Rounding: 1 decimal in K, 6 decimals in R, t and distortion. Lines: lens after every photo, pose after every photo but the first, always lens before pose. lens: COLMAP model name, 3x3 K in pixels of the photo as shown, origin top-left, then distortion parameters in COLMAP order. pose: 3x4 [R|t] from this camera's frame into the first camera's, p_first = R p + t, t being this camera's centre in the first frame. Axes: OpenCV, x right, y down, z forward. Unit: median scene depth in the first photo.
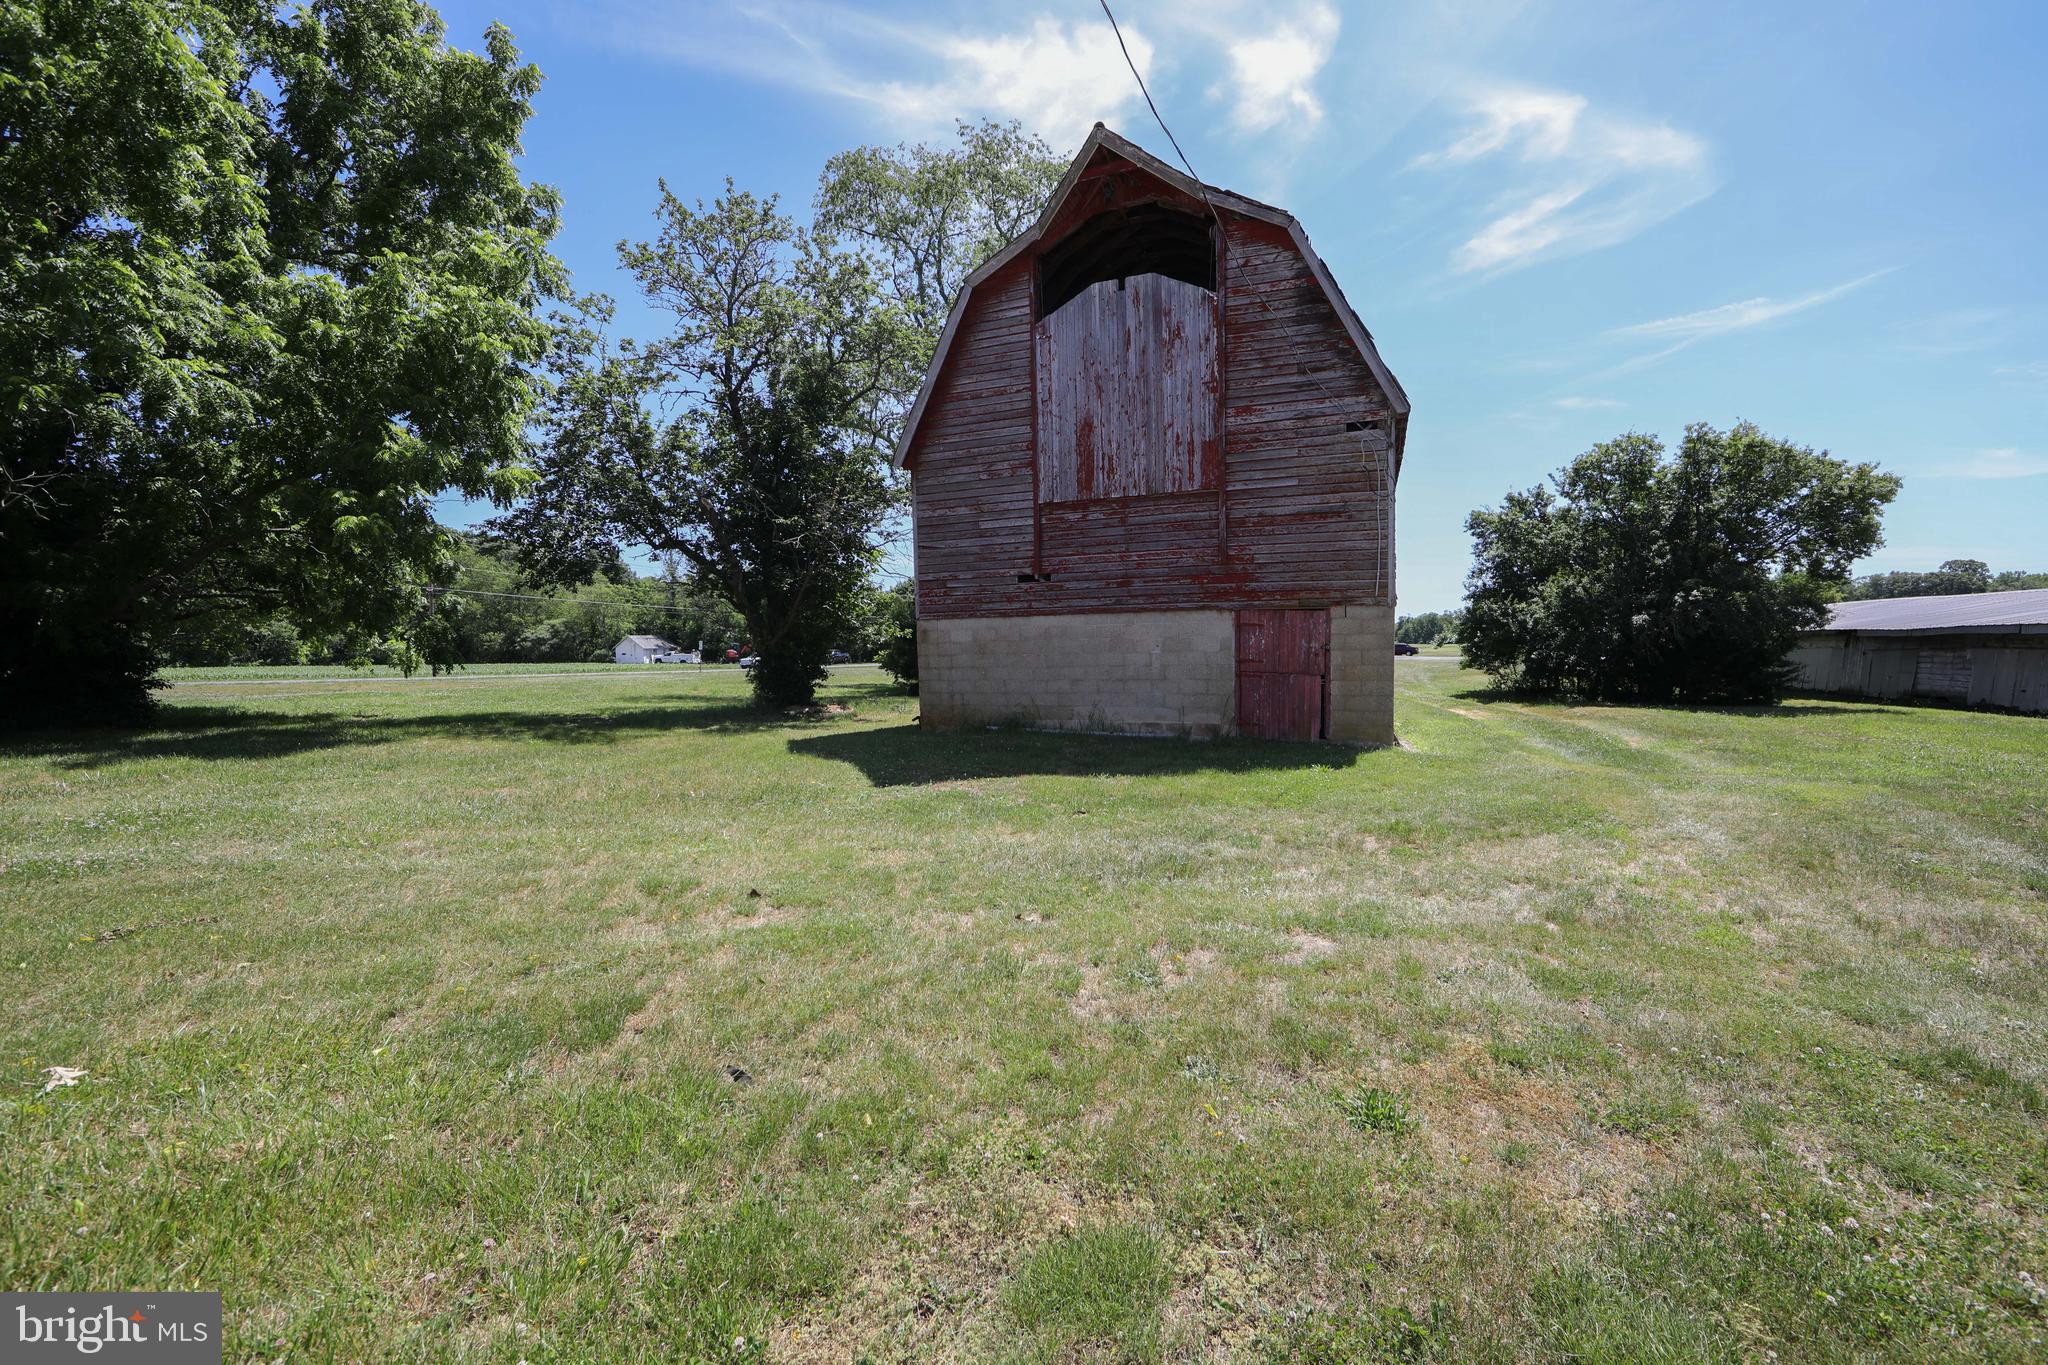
lens RADIAL K [[800.2, 0, 1028.2], [0, 800.2, 680.2], [0, 0, 1]] dist [-0.003049, -0.000334]
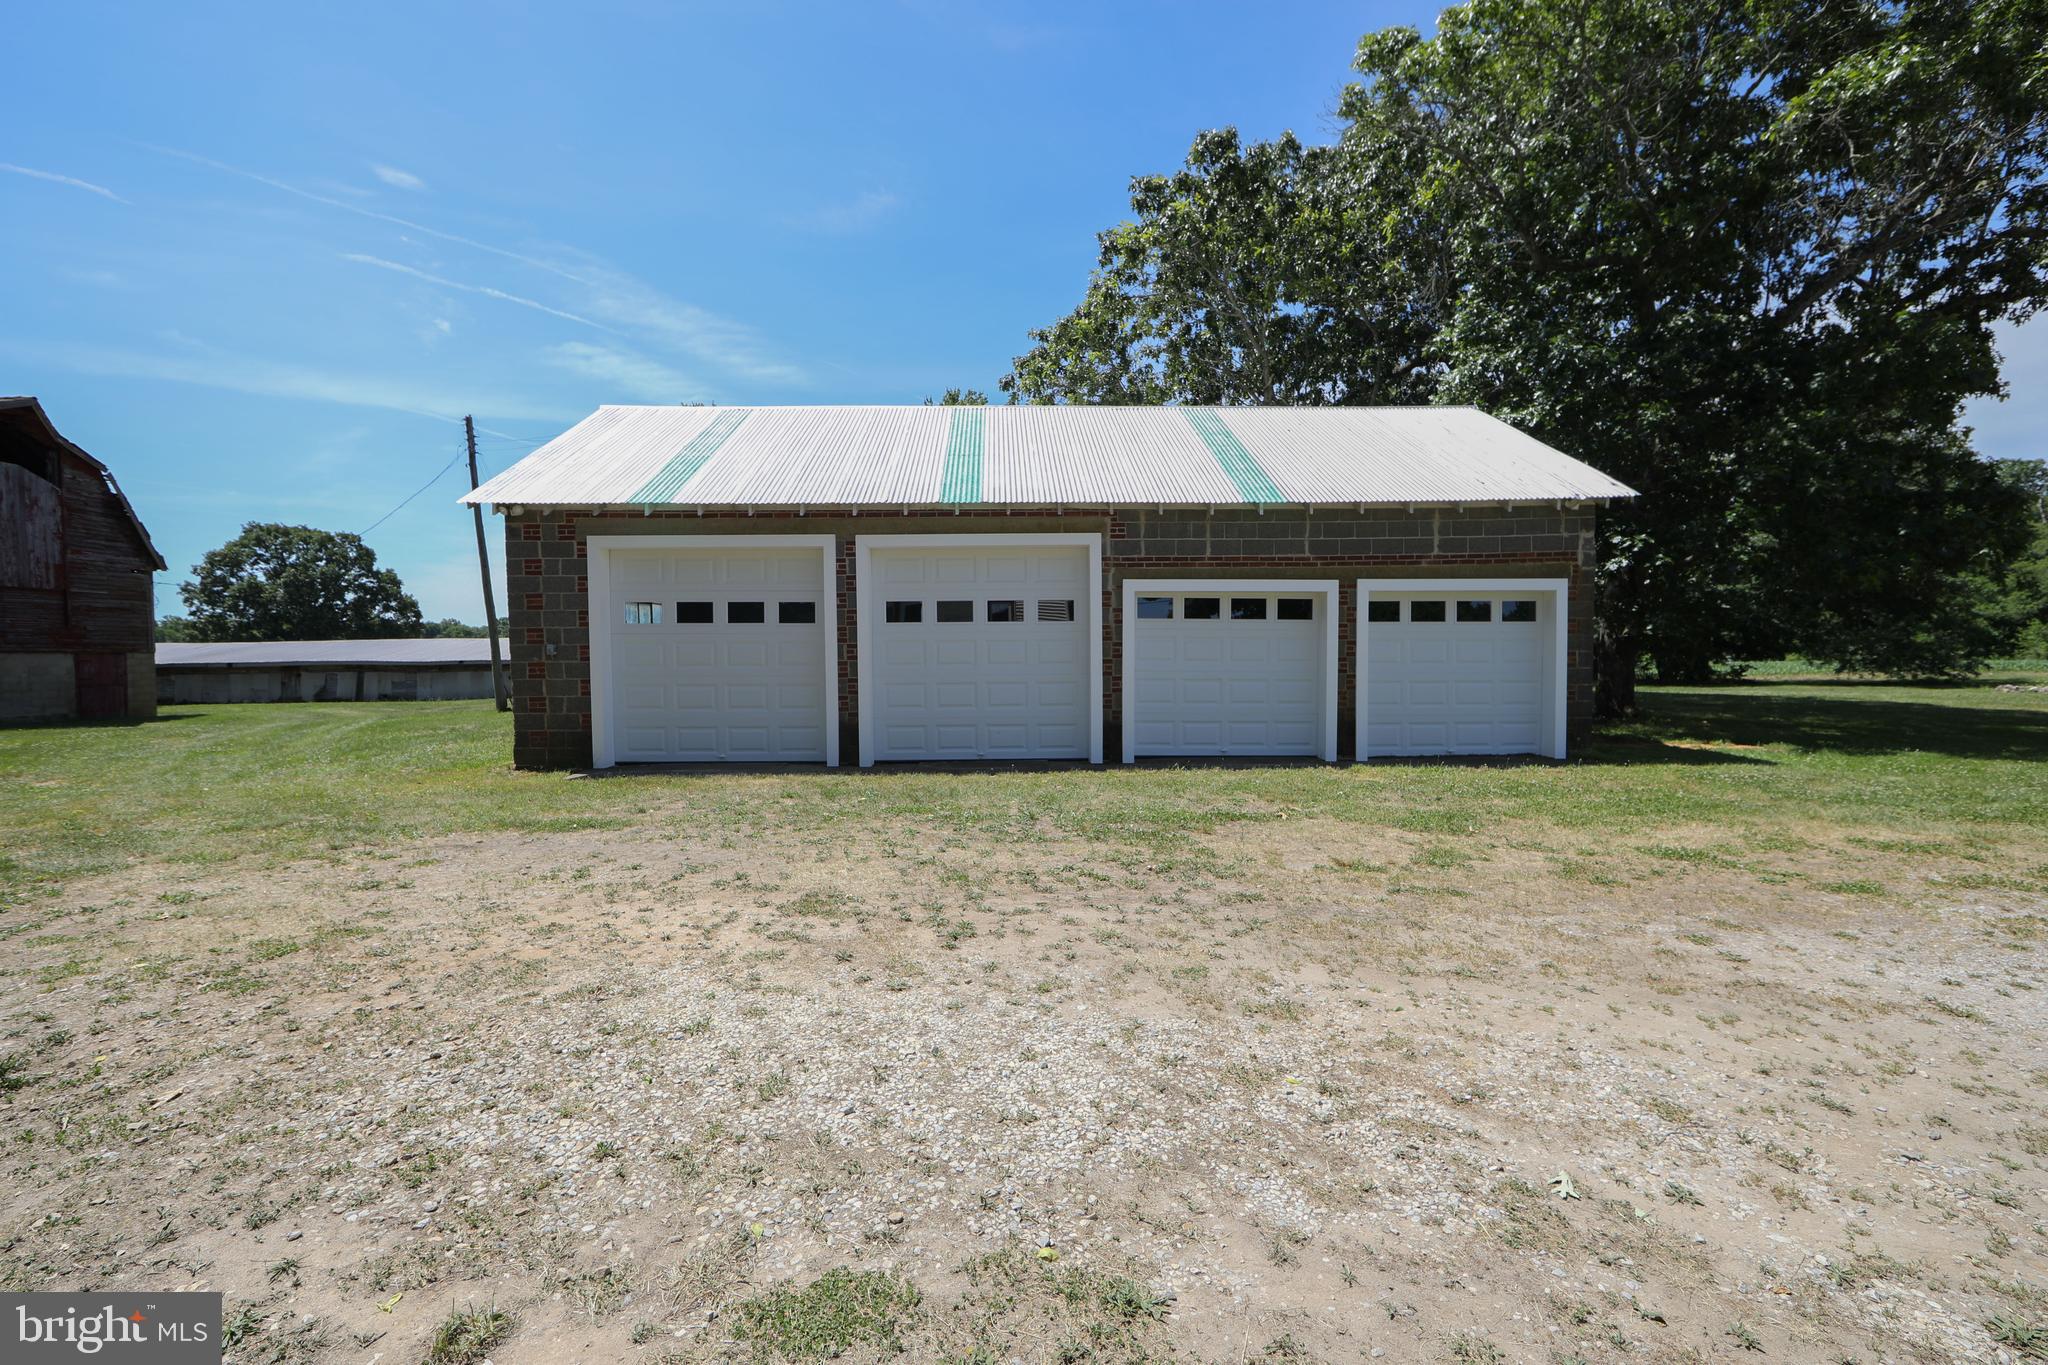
lens RADIAL K [[800.2, 0, 1028.2], [0, 800.2, 680.2], [0, 0, 1]] dist [-0.003049, -0.000334]
pose [[-0.343727, -0.016181, 0.938930, -2.358167], [0.032034, 0.999068, 0.028944, -0.003267], [-0.938523, 0.040026, -0.342888, -0.510689]]
